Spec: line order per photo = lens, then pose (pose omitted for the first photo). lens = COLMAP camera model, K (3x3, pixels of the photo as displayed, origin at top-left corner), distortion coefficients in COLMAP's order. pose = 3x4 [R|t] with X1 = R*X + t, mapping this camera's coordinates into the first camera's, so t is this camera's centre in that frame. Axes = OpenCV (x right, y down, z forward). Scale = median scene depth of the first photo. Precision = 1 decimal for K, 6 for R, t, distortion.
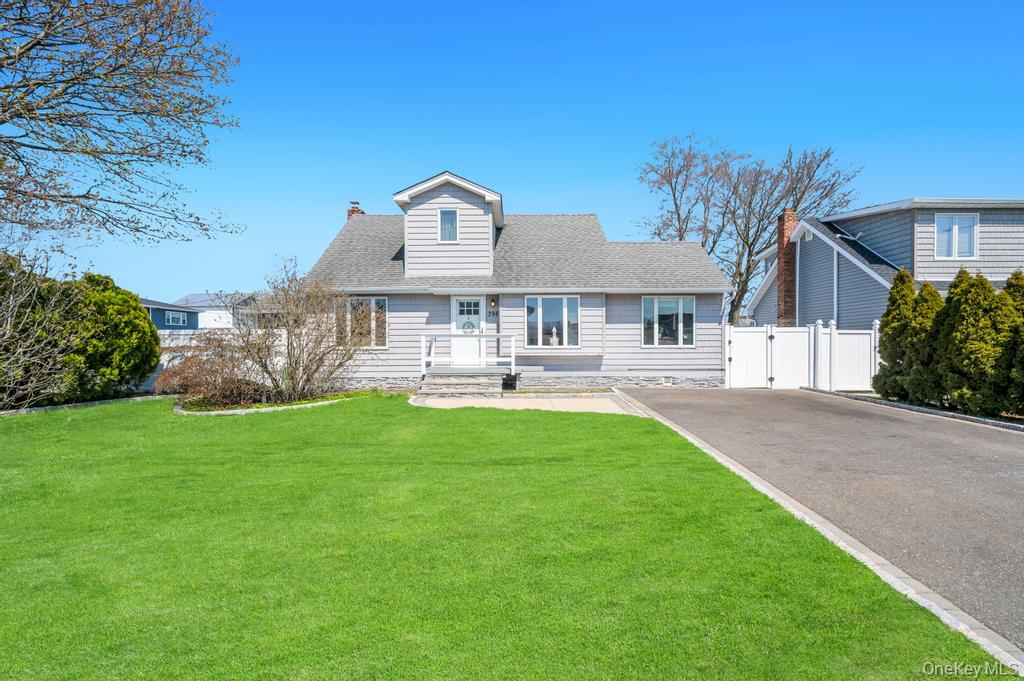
lens RADIAL K [[411.4, 0, 517.8], [0, 411.4, 348.7], [0, 0, 1]] dist [0.001805, 0.000086]
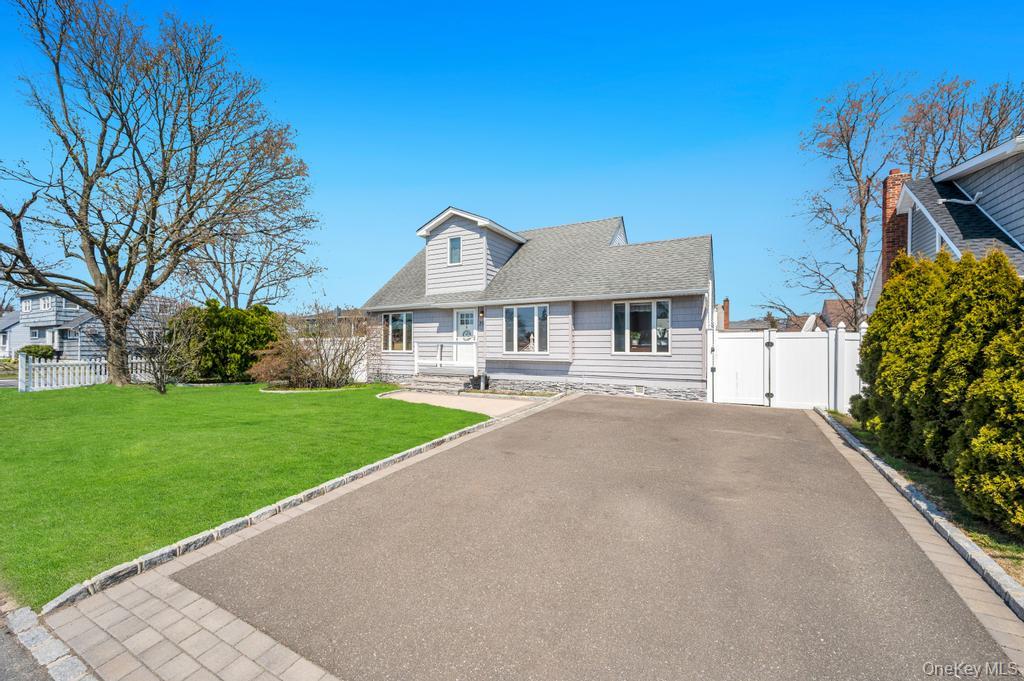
lens RADIAL K [[411.4, 0, 504.1], [0, 411.4, 347.8], [0, 0, 1]] dist [0.001805, 0.000086]
pose [[0.875759, 0.007883, -0.482685, 0.556626], [-0.011660, 0.999920, -0.004826, -0.011038], [0.482608, 0.009854, 0.875781, 0.019689]]
